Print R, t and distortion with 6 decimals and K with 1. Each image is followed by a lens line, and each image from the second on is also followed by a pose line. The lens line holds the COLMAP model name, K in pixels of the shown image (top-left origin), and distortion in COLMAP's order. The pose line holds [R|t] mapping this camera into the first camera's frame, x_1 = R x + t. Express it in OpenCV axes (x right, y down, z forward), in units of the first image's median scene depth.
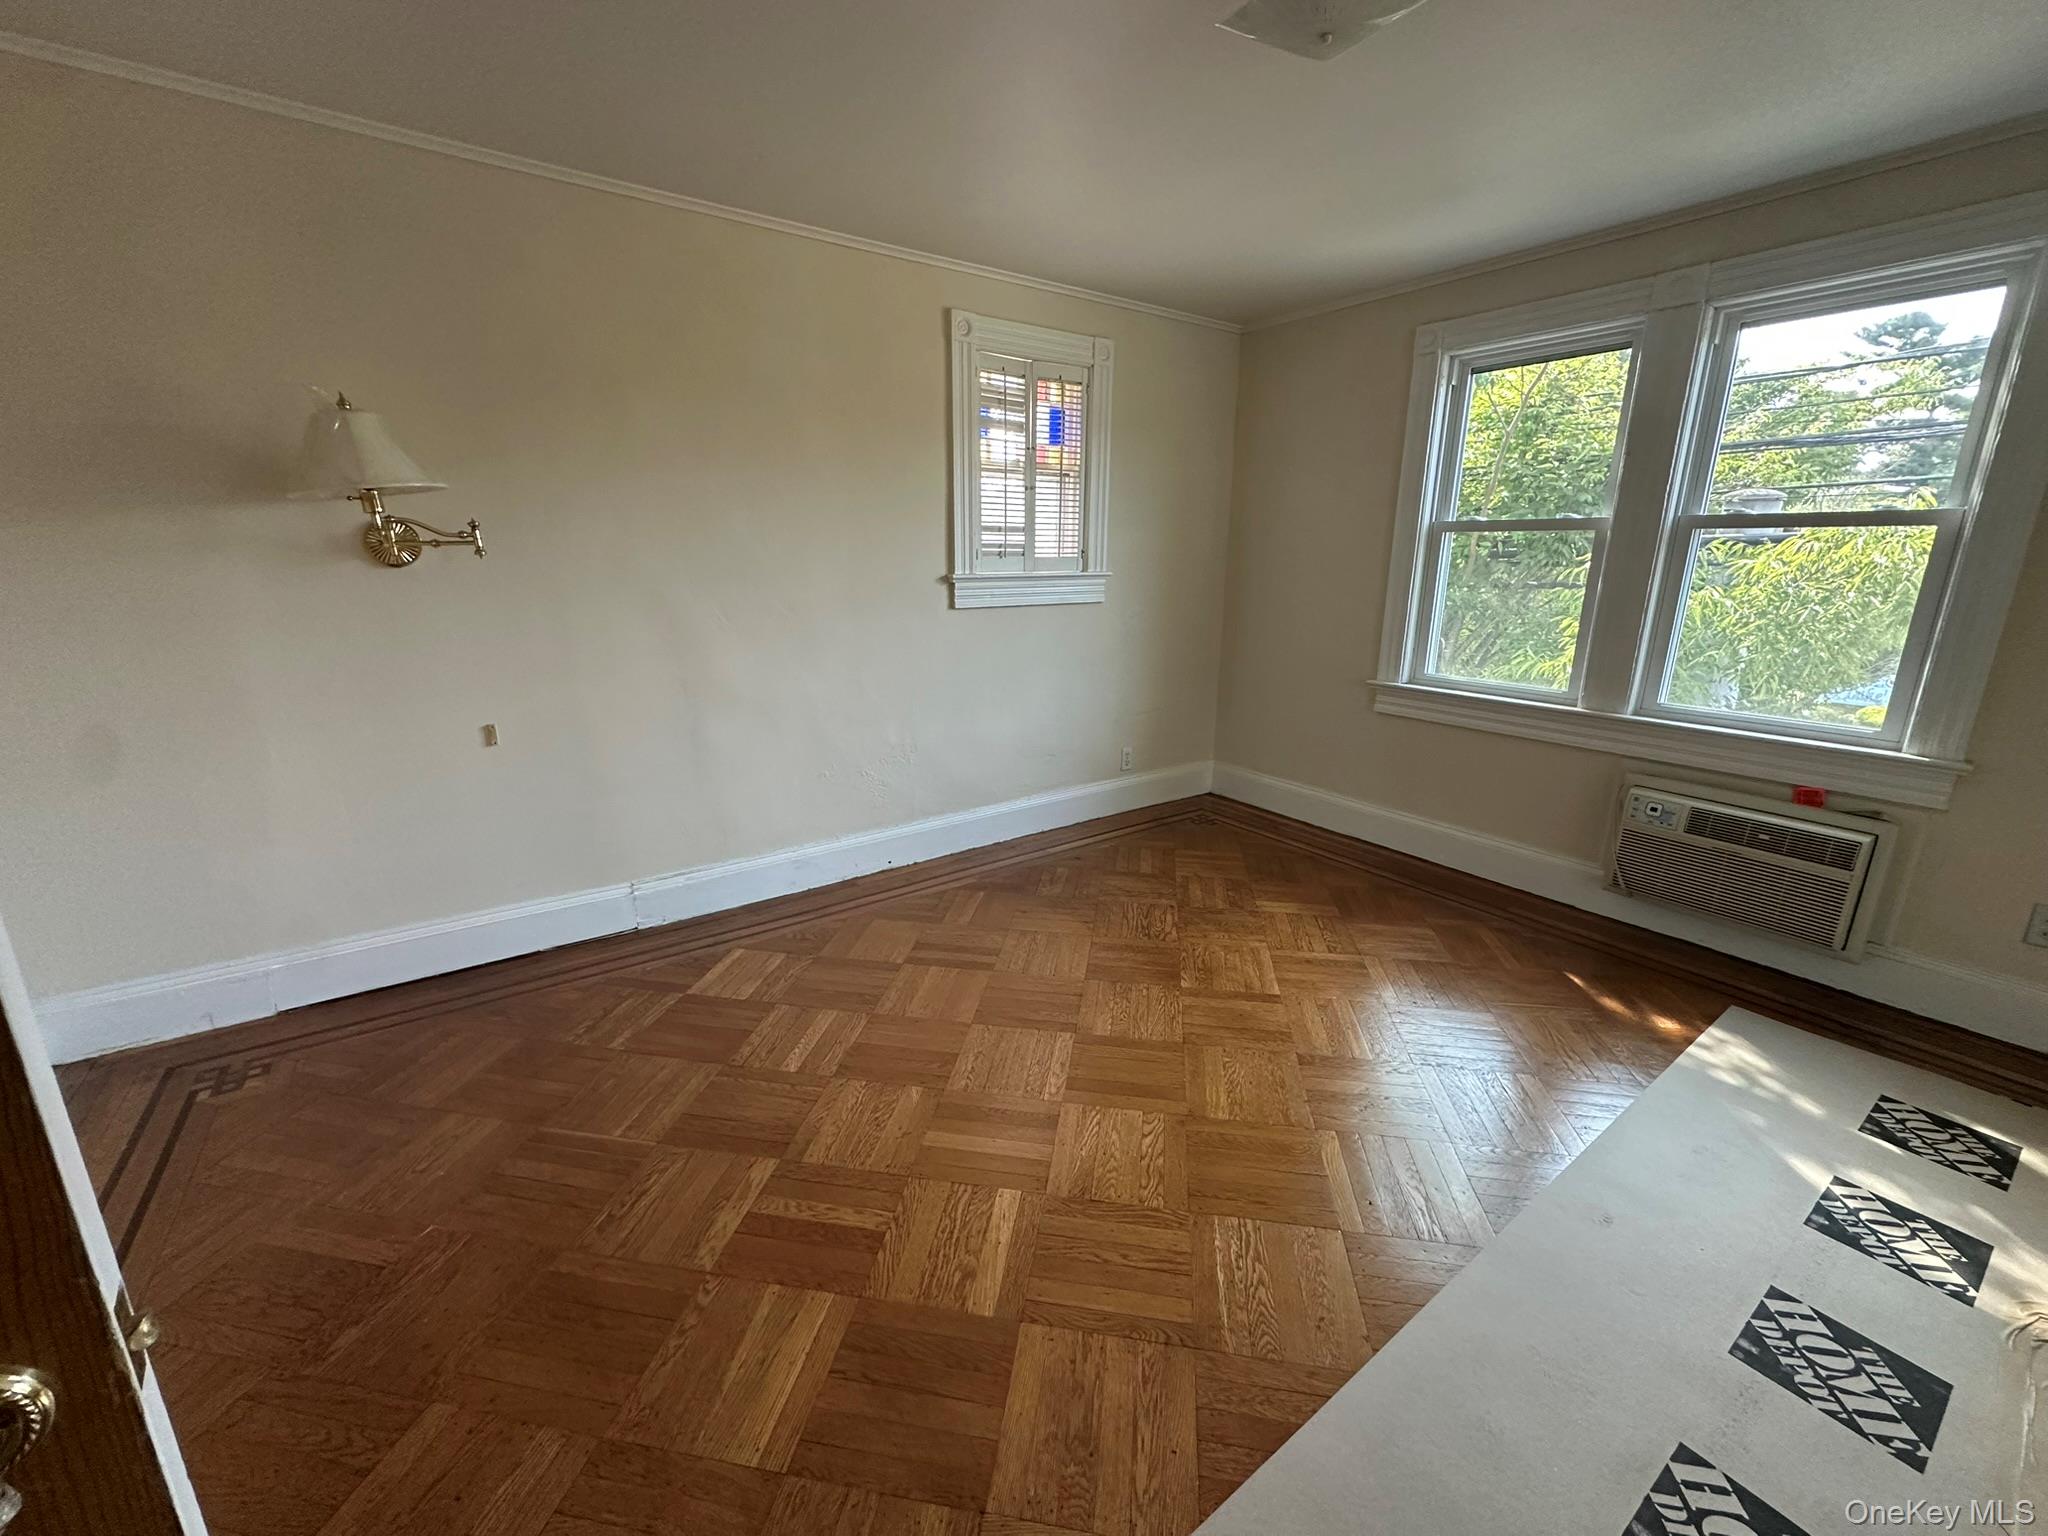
lens RADIAL K [[813.5, 0, 1024.4], [0, 813.5, 765.7], [0, 0, 1]] dist [-0.004951, 0.000867]
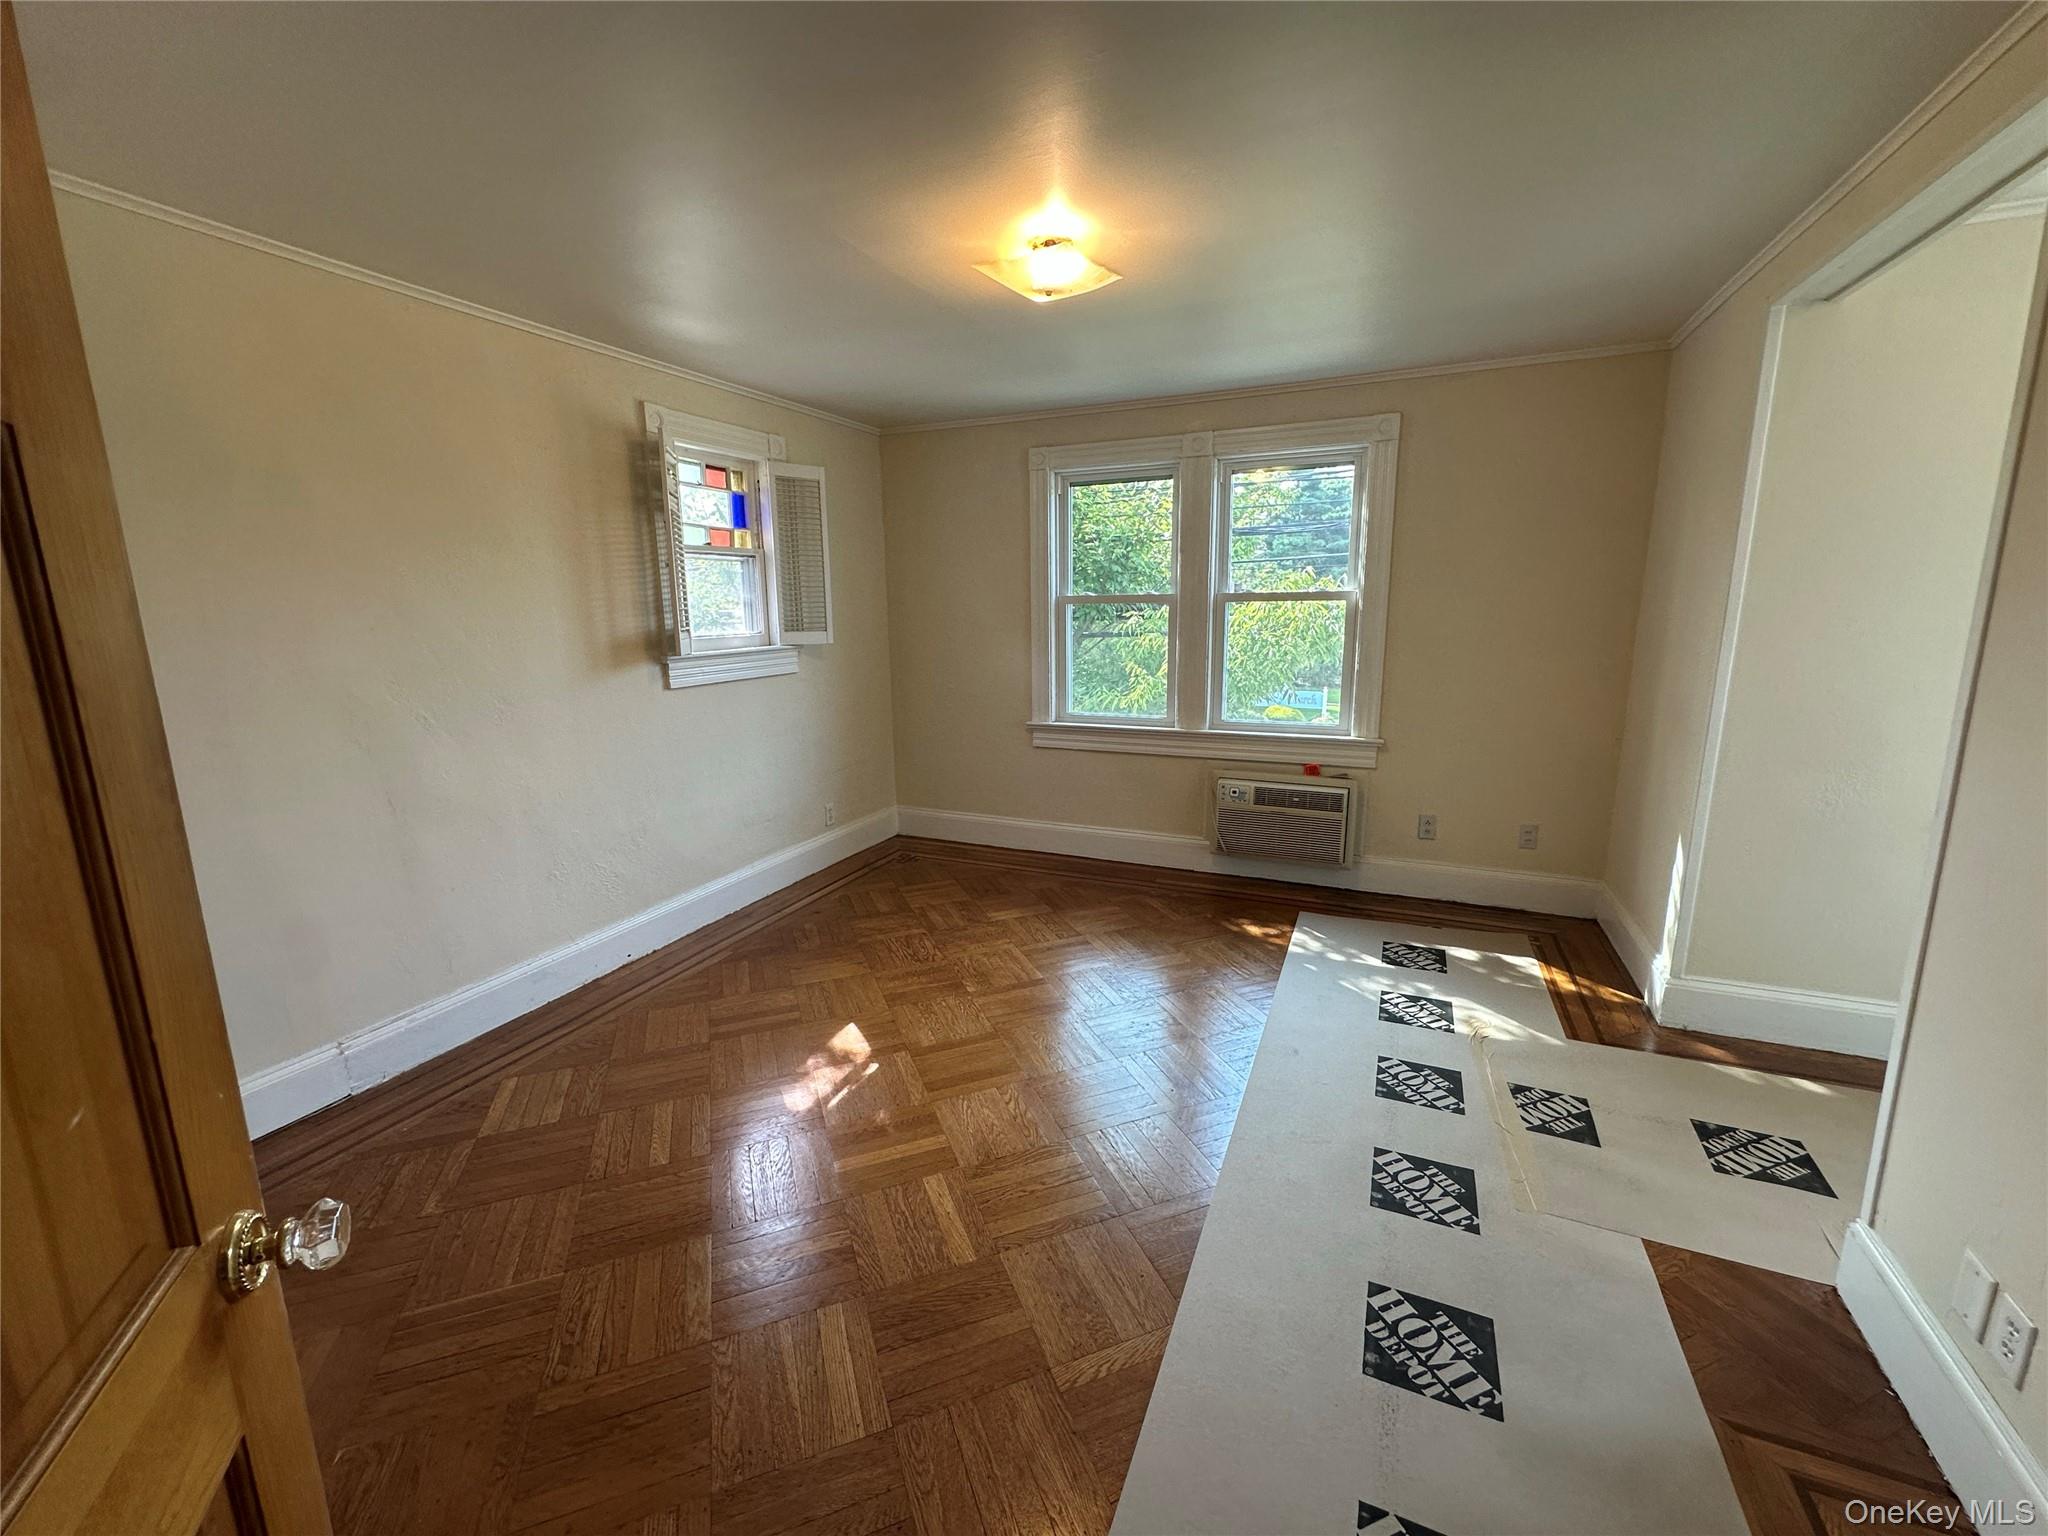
lens RADIAL K [[813.5, 0, 1023.7], [0, 813.5, 771.3], [0, 0, 1]] dist [-0.004951, 0.000867]
pose [[0.863609, -0.119738, 0.489738, -0.276122], [0.146766, 0.989025, -0.016999, -0.014808], [-0.482328, 0.086557, 0.871704, -0.100468]]
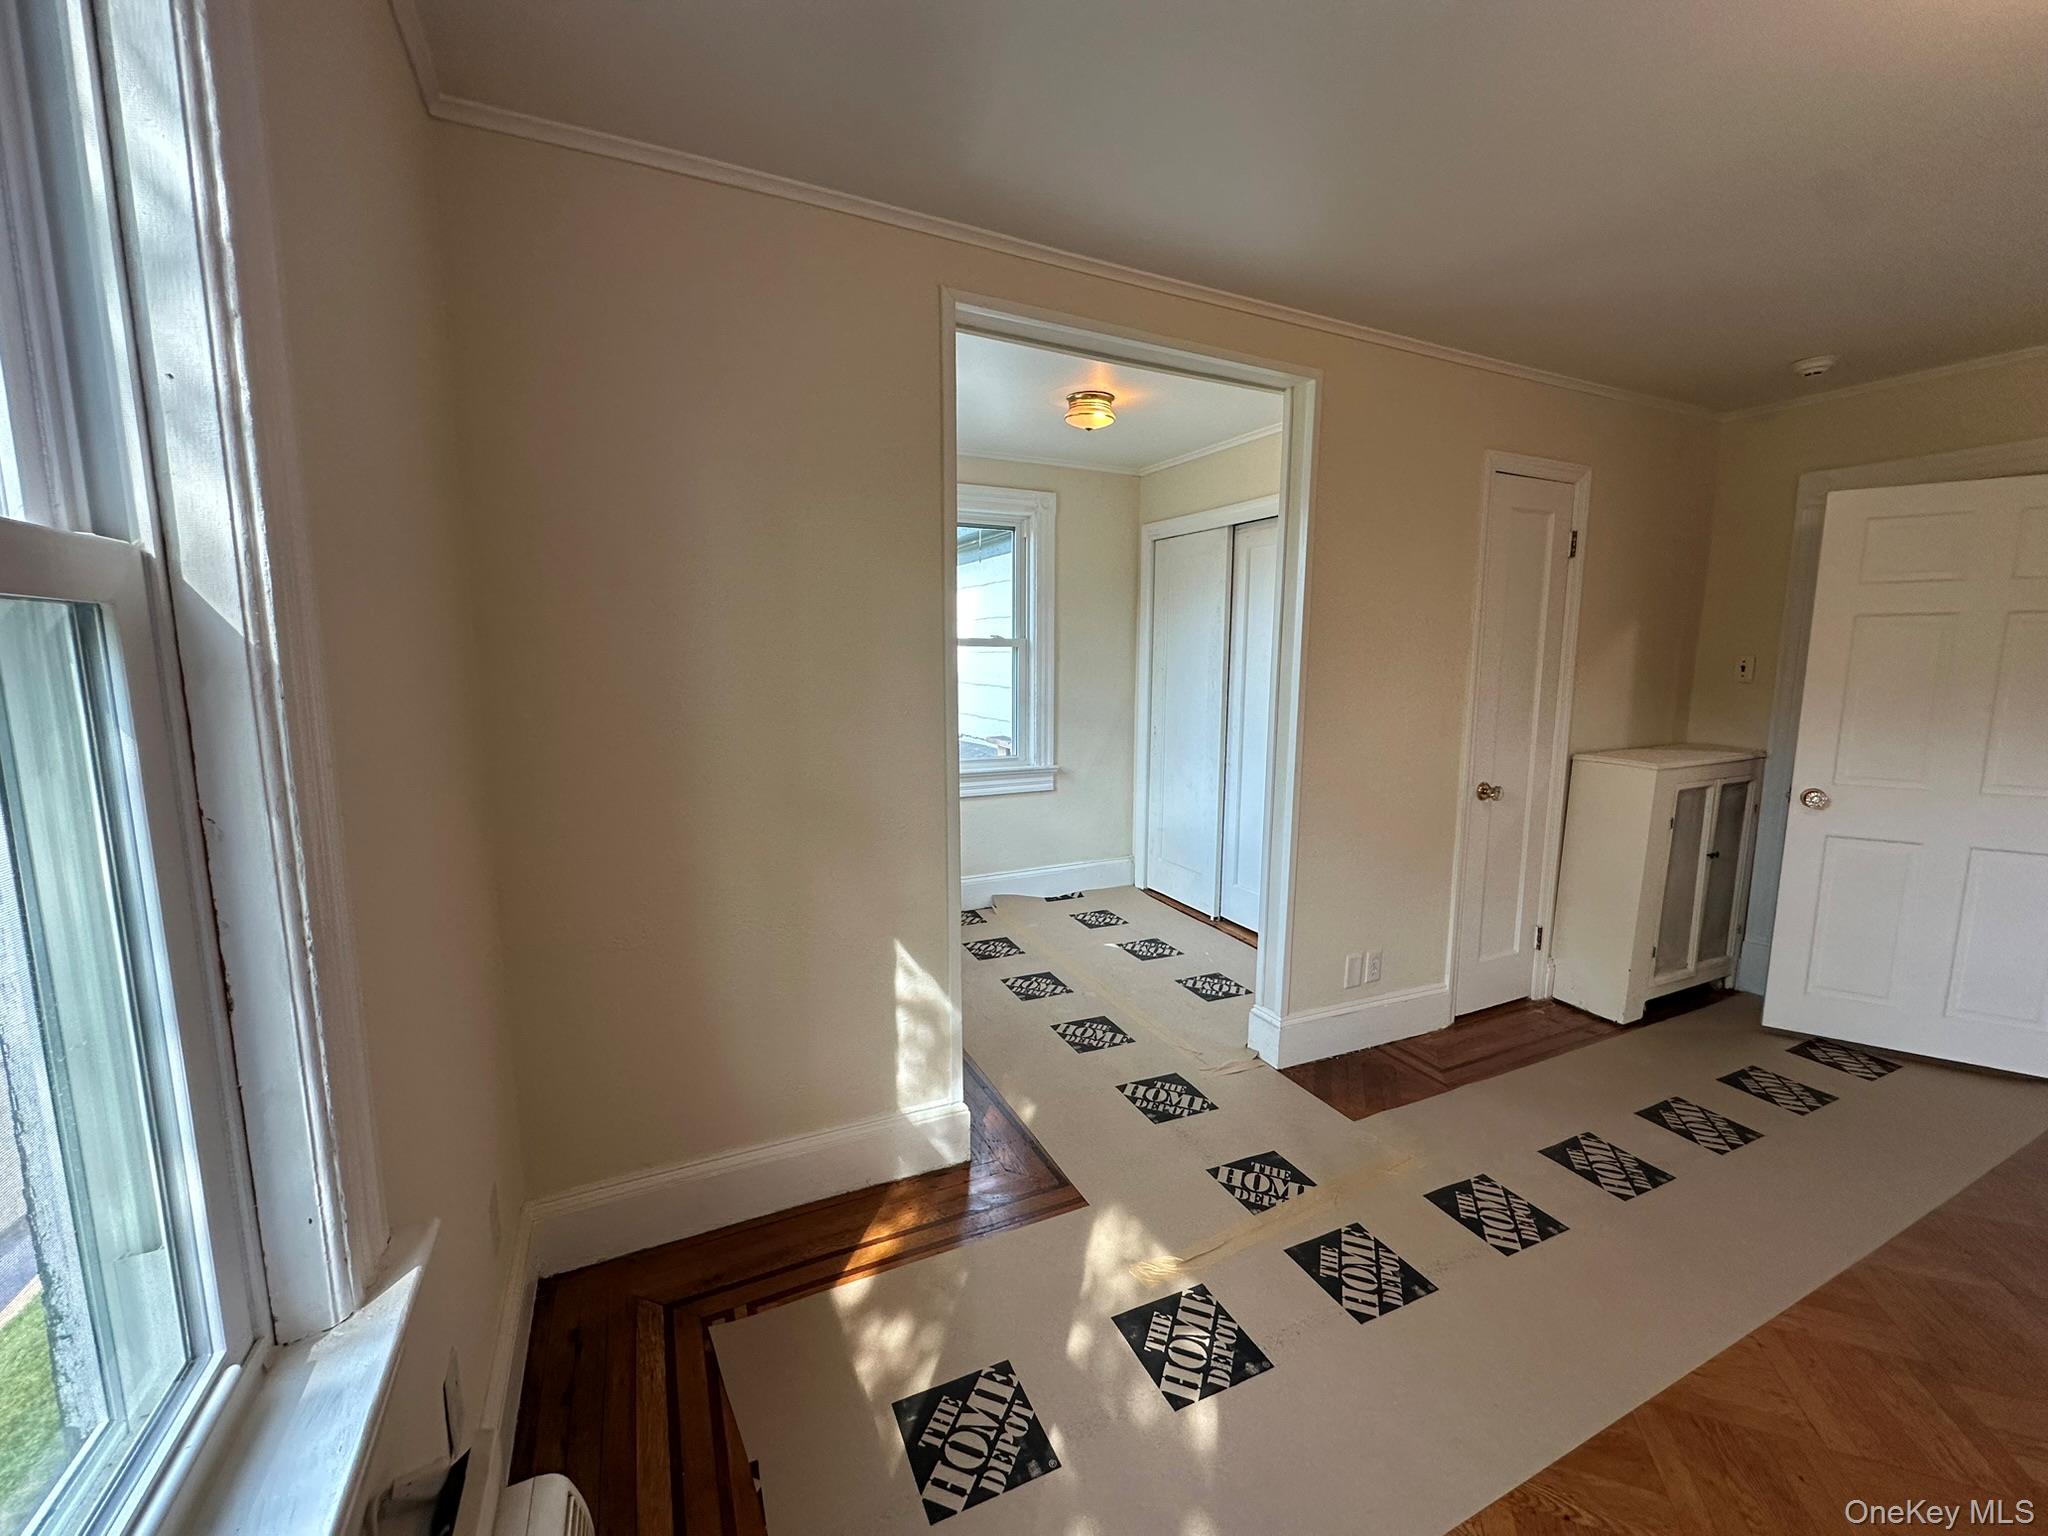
lens RADIAL K [[813.5, 0, 1028.0], [0, 813.5, 769.3], [0, 0, 1]] dist [-0.004951, 0.000867]
pose [[-0.985242, -0.038173, 0.166859, 0.704402], [0.028795, 0.923959, 0.381405, -0.292936], [-0.168730, 0.380581, -0.909224, 1.043033]]
